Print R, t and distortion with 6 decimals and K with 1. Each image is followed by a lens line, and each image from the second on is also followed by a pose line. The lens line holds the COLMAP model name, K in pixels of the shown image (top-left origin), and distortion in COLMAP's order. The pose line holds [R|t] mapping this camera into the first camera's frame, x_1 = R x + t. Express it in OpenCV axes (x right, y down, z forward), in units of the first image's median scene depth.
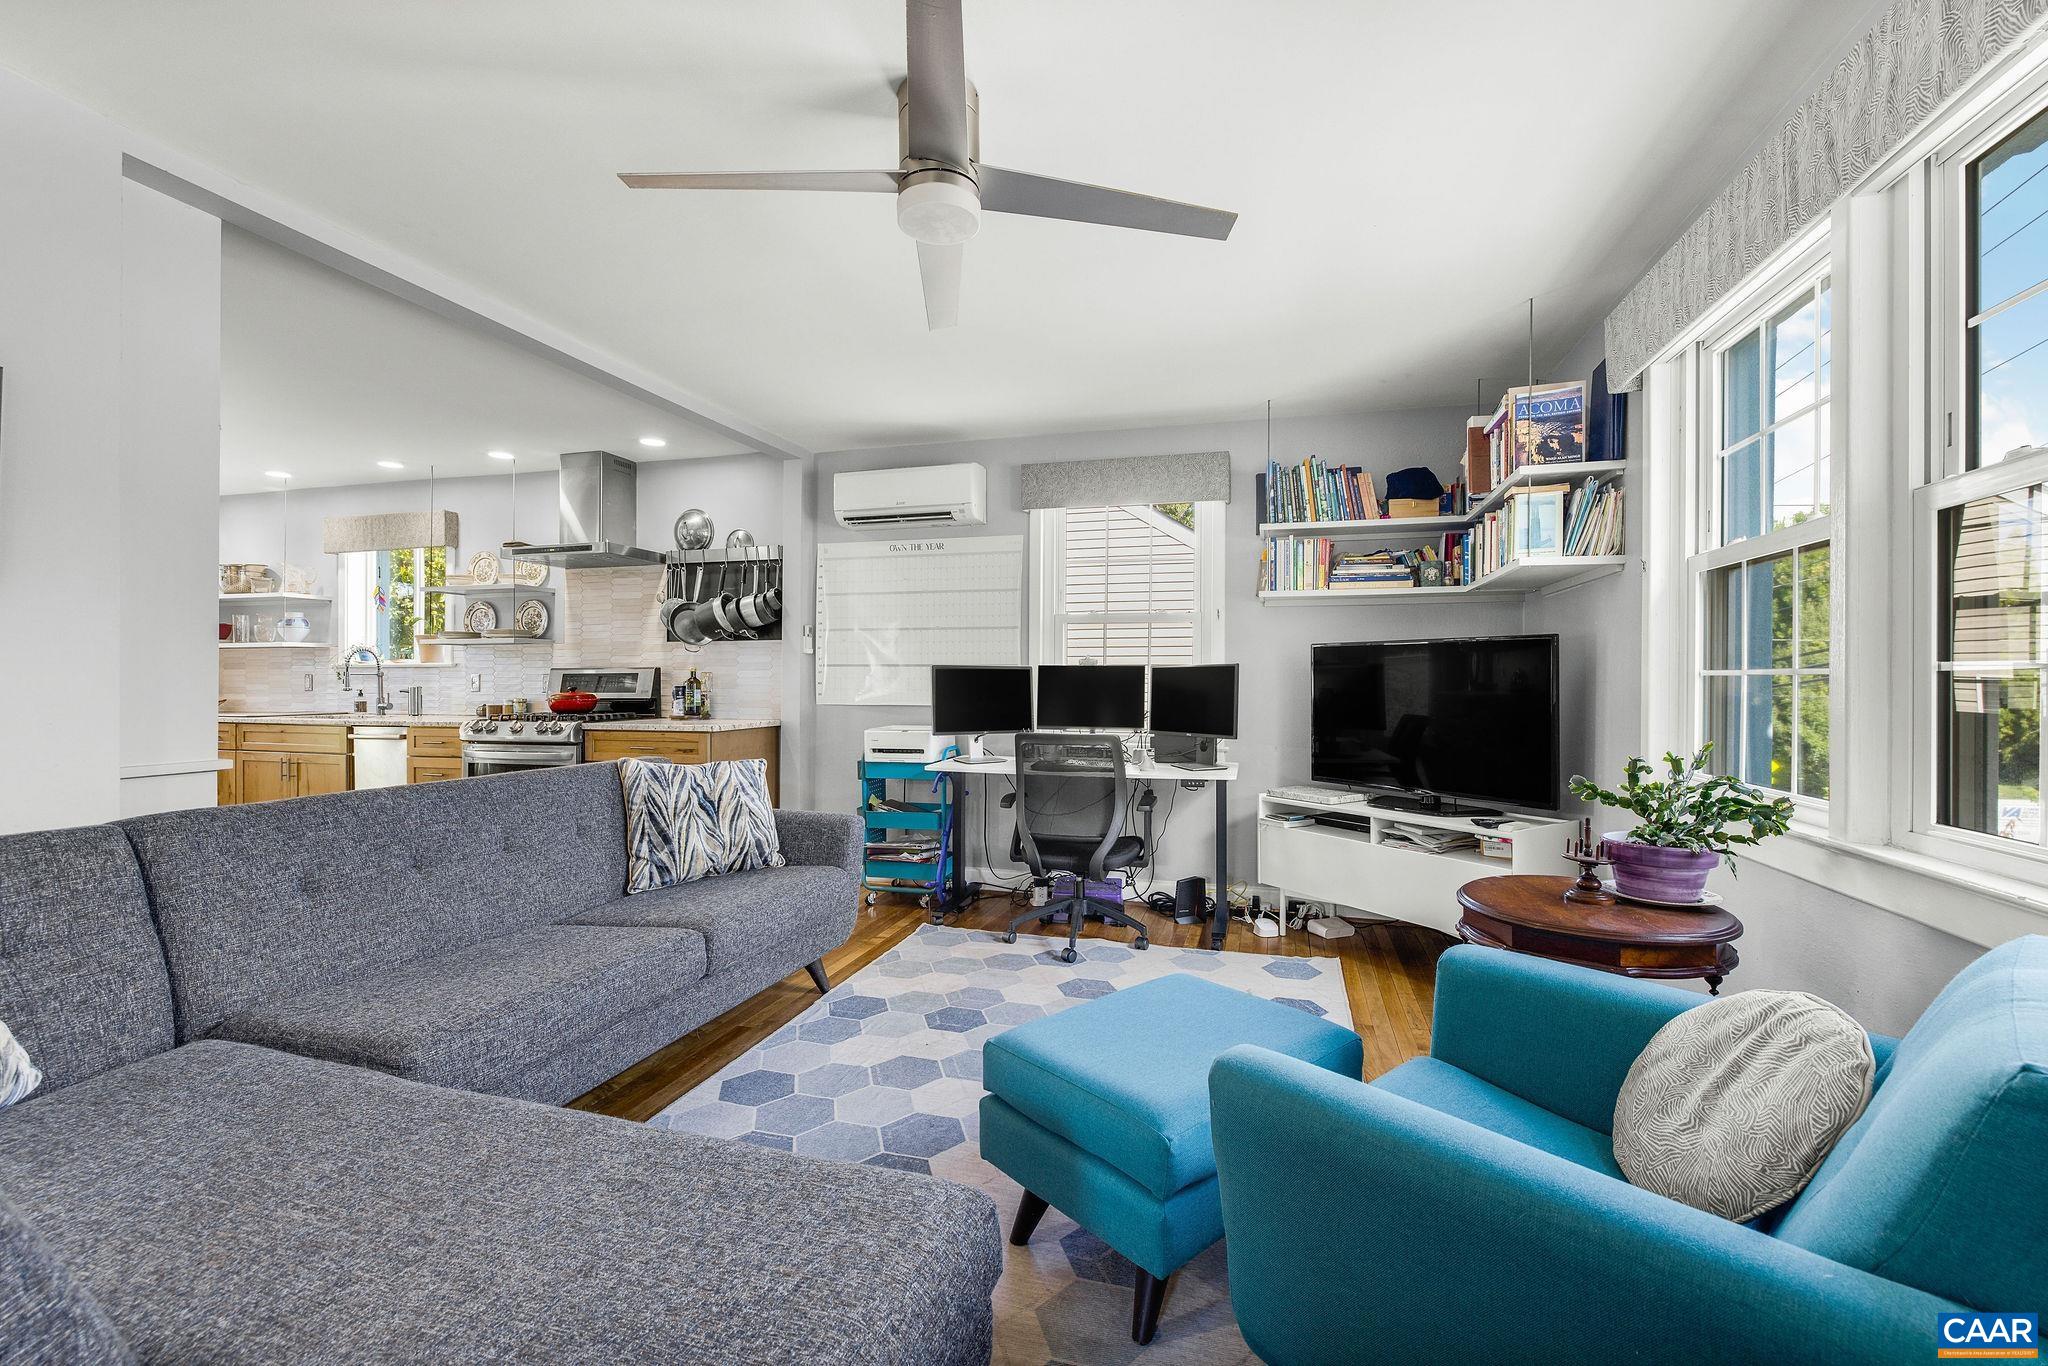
lens RADIAL K [[858.6, 0, 1021.9], [0, 858.6, 680.8], [0, 0, 1]] dist [0.000822, 0.001482]
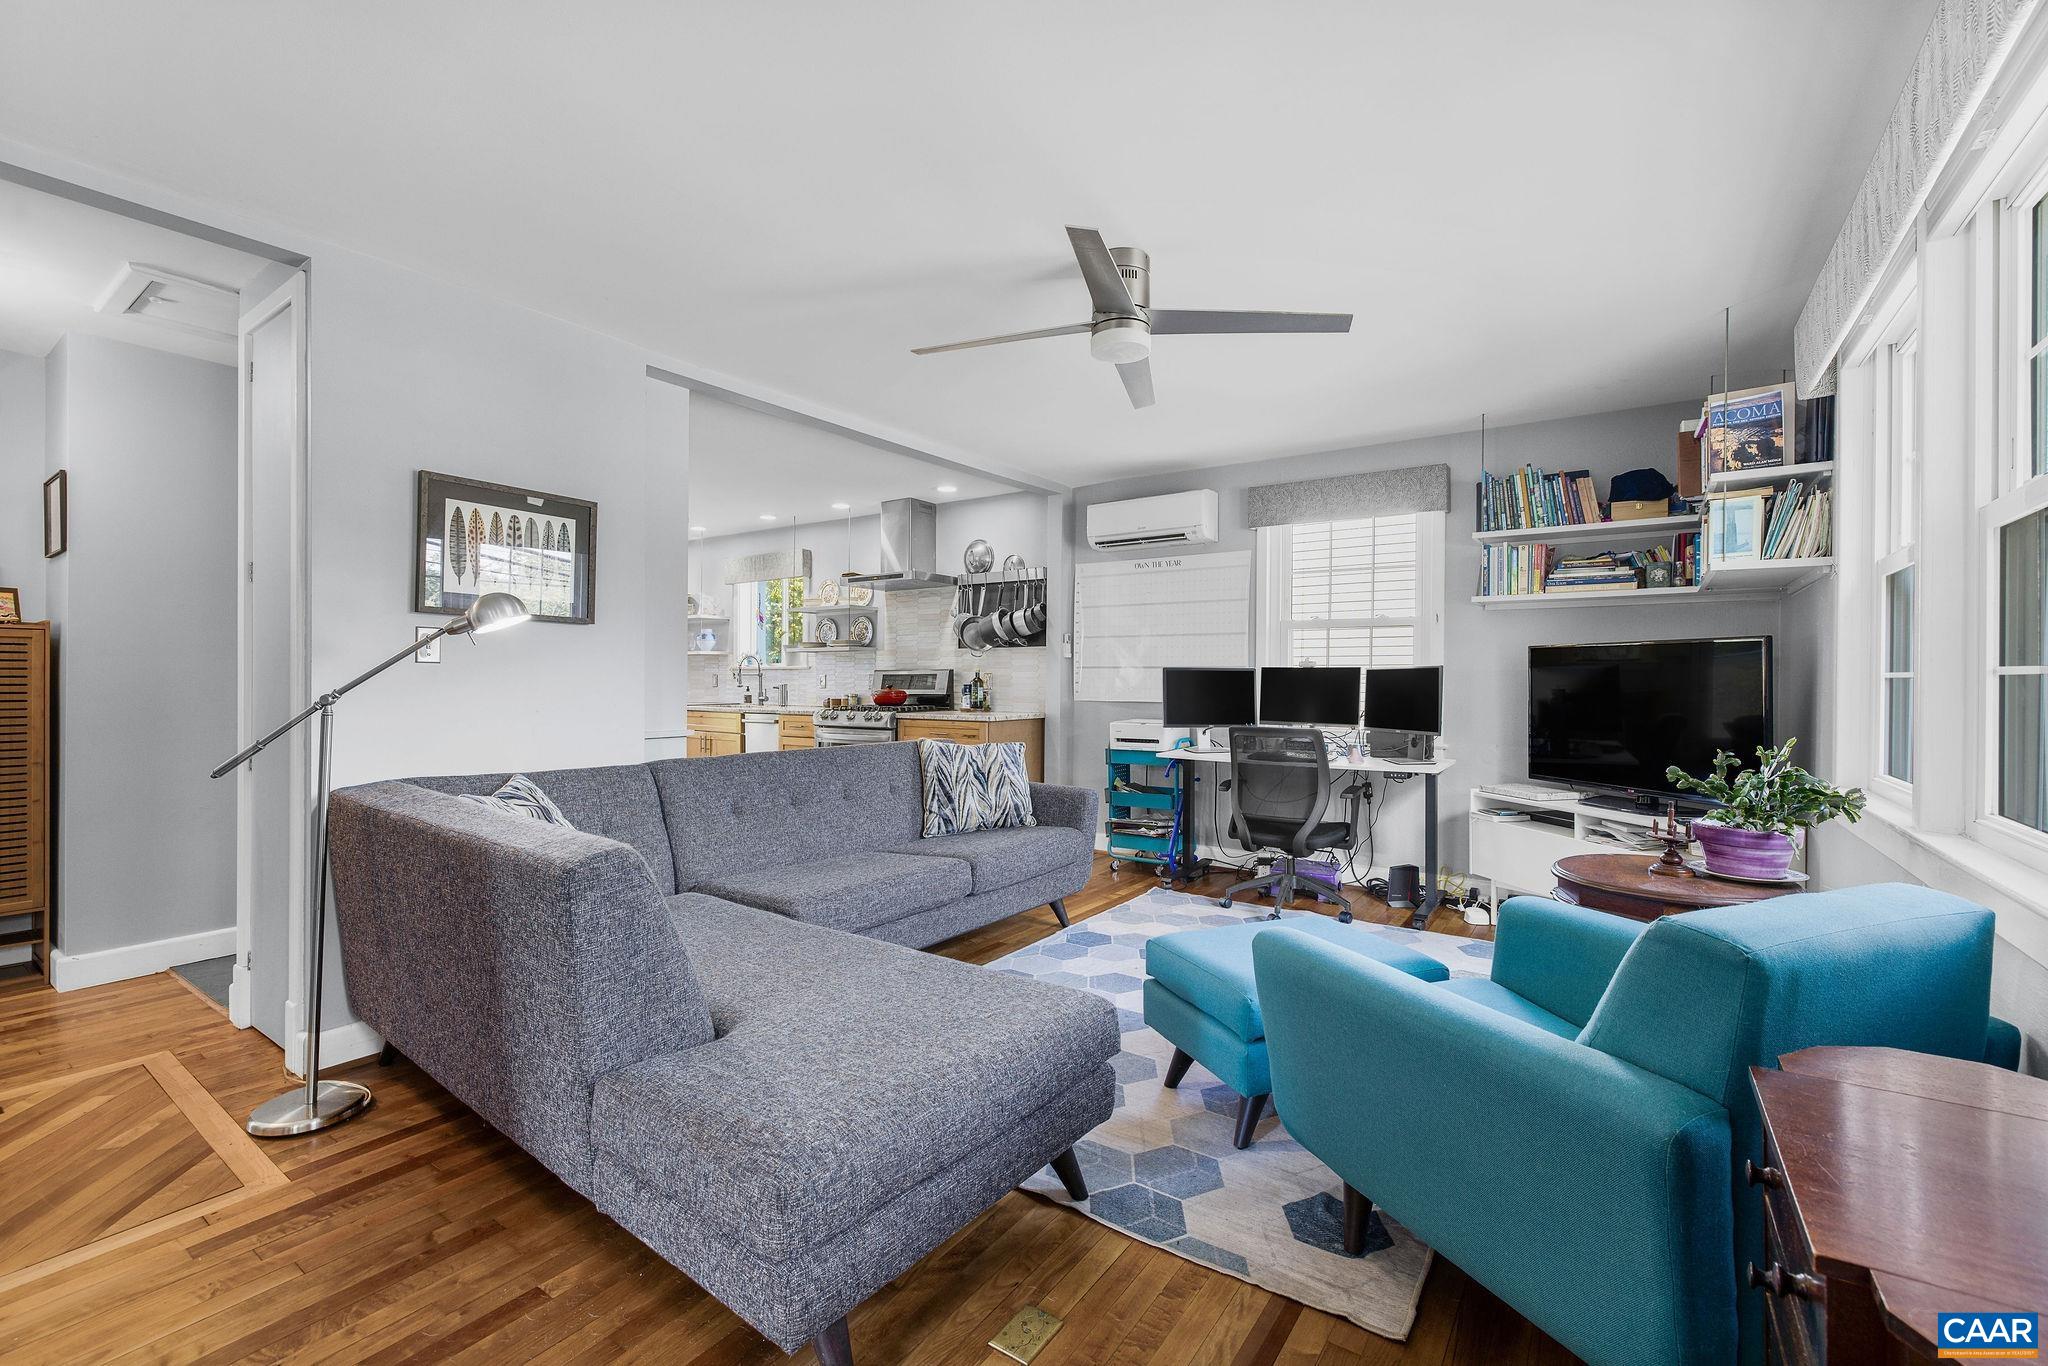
lens RADIAL K [[858.6, 0, 1025.0], [0, 858.6, 676.3], [0, 0, 1]] dist [0.000822, 0.001482]
pose [[0.945918, 0.000844, -0.324404, 0.102525], [-0.002321, 0.999989, -0.004166, -0.000953], [0.324397, 0.004693, 0.945909, -0.179404]]
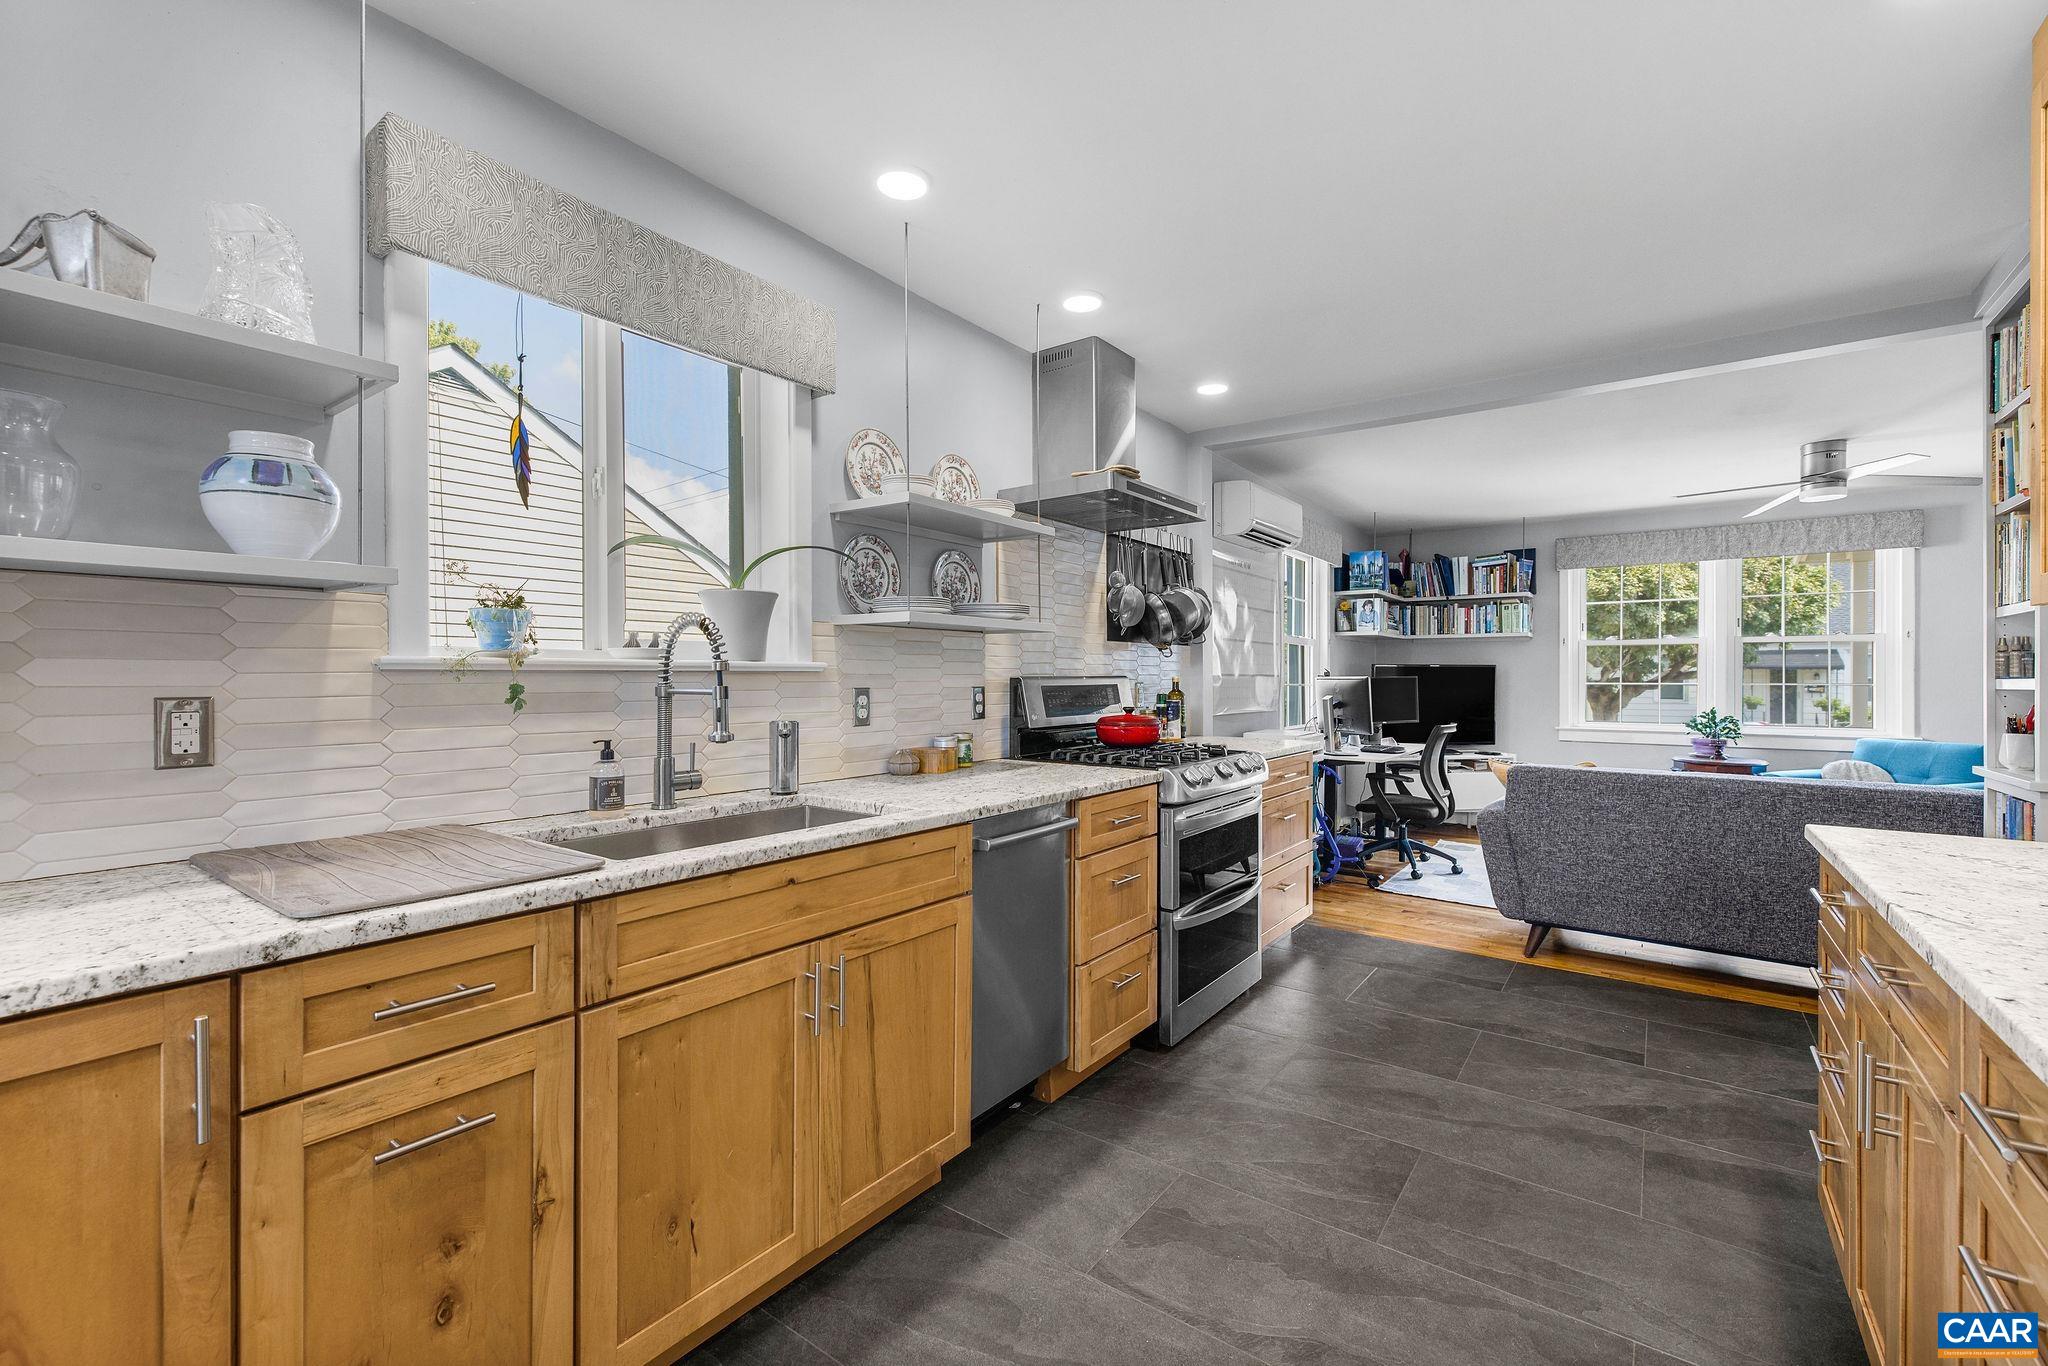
lens RADIAL K [[858.6, 0, 1025.5], [0, 858.6, 683.1], [0, 0, 1]] dist [0.000822, 0.001482]
pose [[0.323041, -0.008865, 0.946343, -1.541879], [0.003550, 0.999960, 0.008155, -0.019855], [-0.946378, 0.000725, 0.323060, 1.120751]]
